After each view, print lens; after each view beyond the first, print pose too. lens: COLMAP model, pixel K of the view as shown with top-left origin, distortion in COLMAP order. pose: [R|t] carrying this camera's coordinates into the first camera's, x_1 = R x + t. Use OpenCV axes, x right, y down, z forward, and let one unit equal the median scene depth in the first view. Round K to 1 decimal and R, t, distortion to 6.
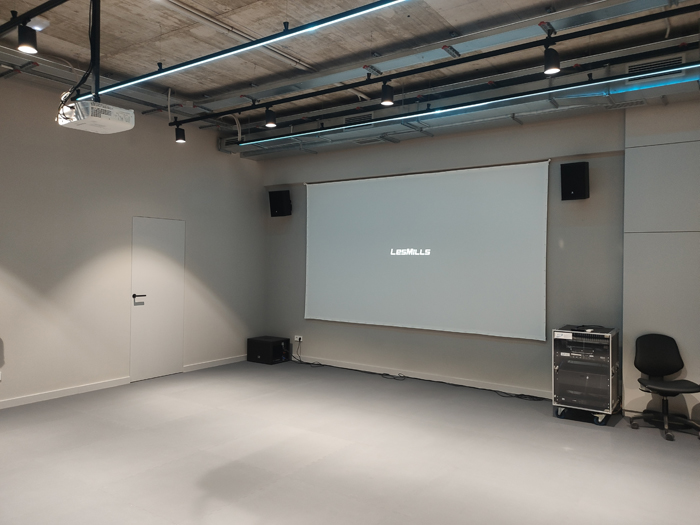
lens RADIAL K [[539.1, 0, 350.0], [0, 539.1, 262.5], [0, 0, 1]] dist [0.012090, 0.000491]
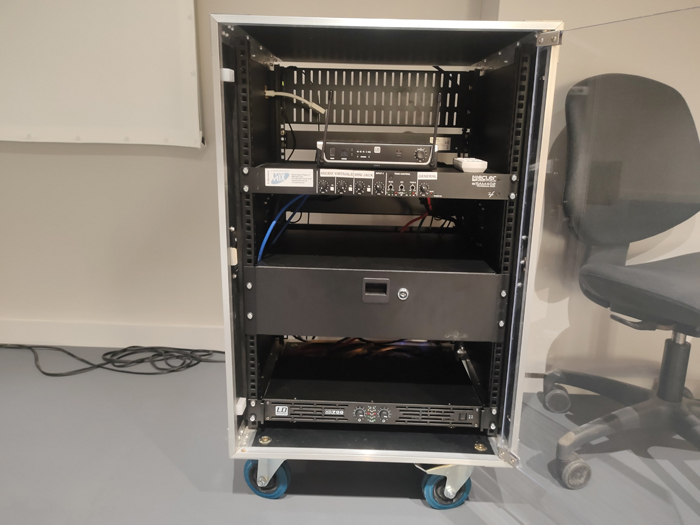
lens RADIAL K [[539.1, 0, 350.0], [0, 539.1, 262.5], [0, 0, 1]] dist [0.012090, 0.000491]
pose [[0.843724, -0.117777, 0.523697, 0.221479], [-0.013056, 0.970840, 0.239371, 0.106614], [-0.536618, -0.208800, 0.817584, 0.580826]]
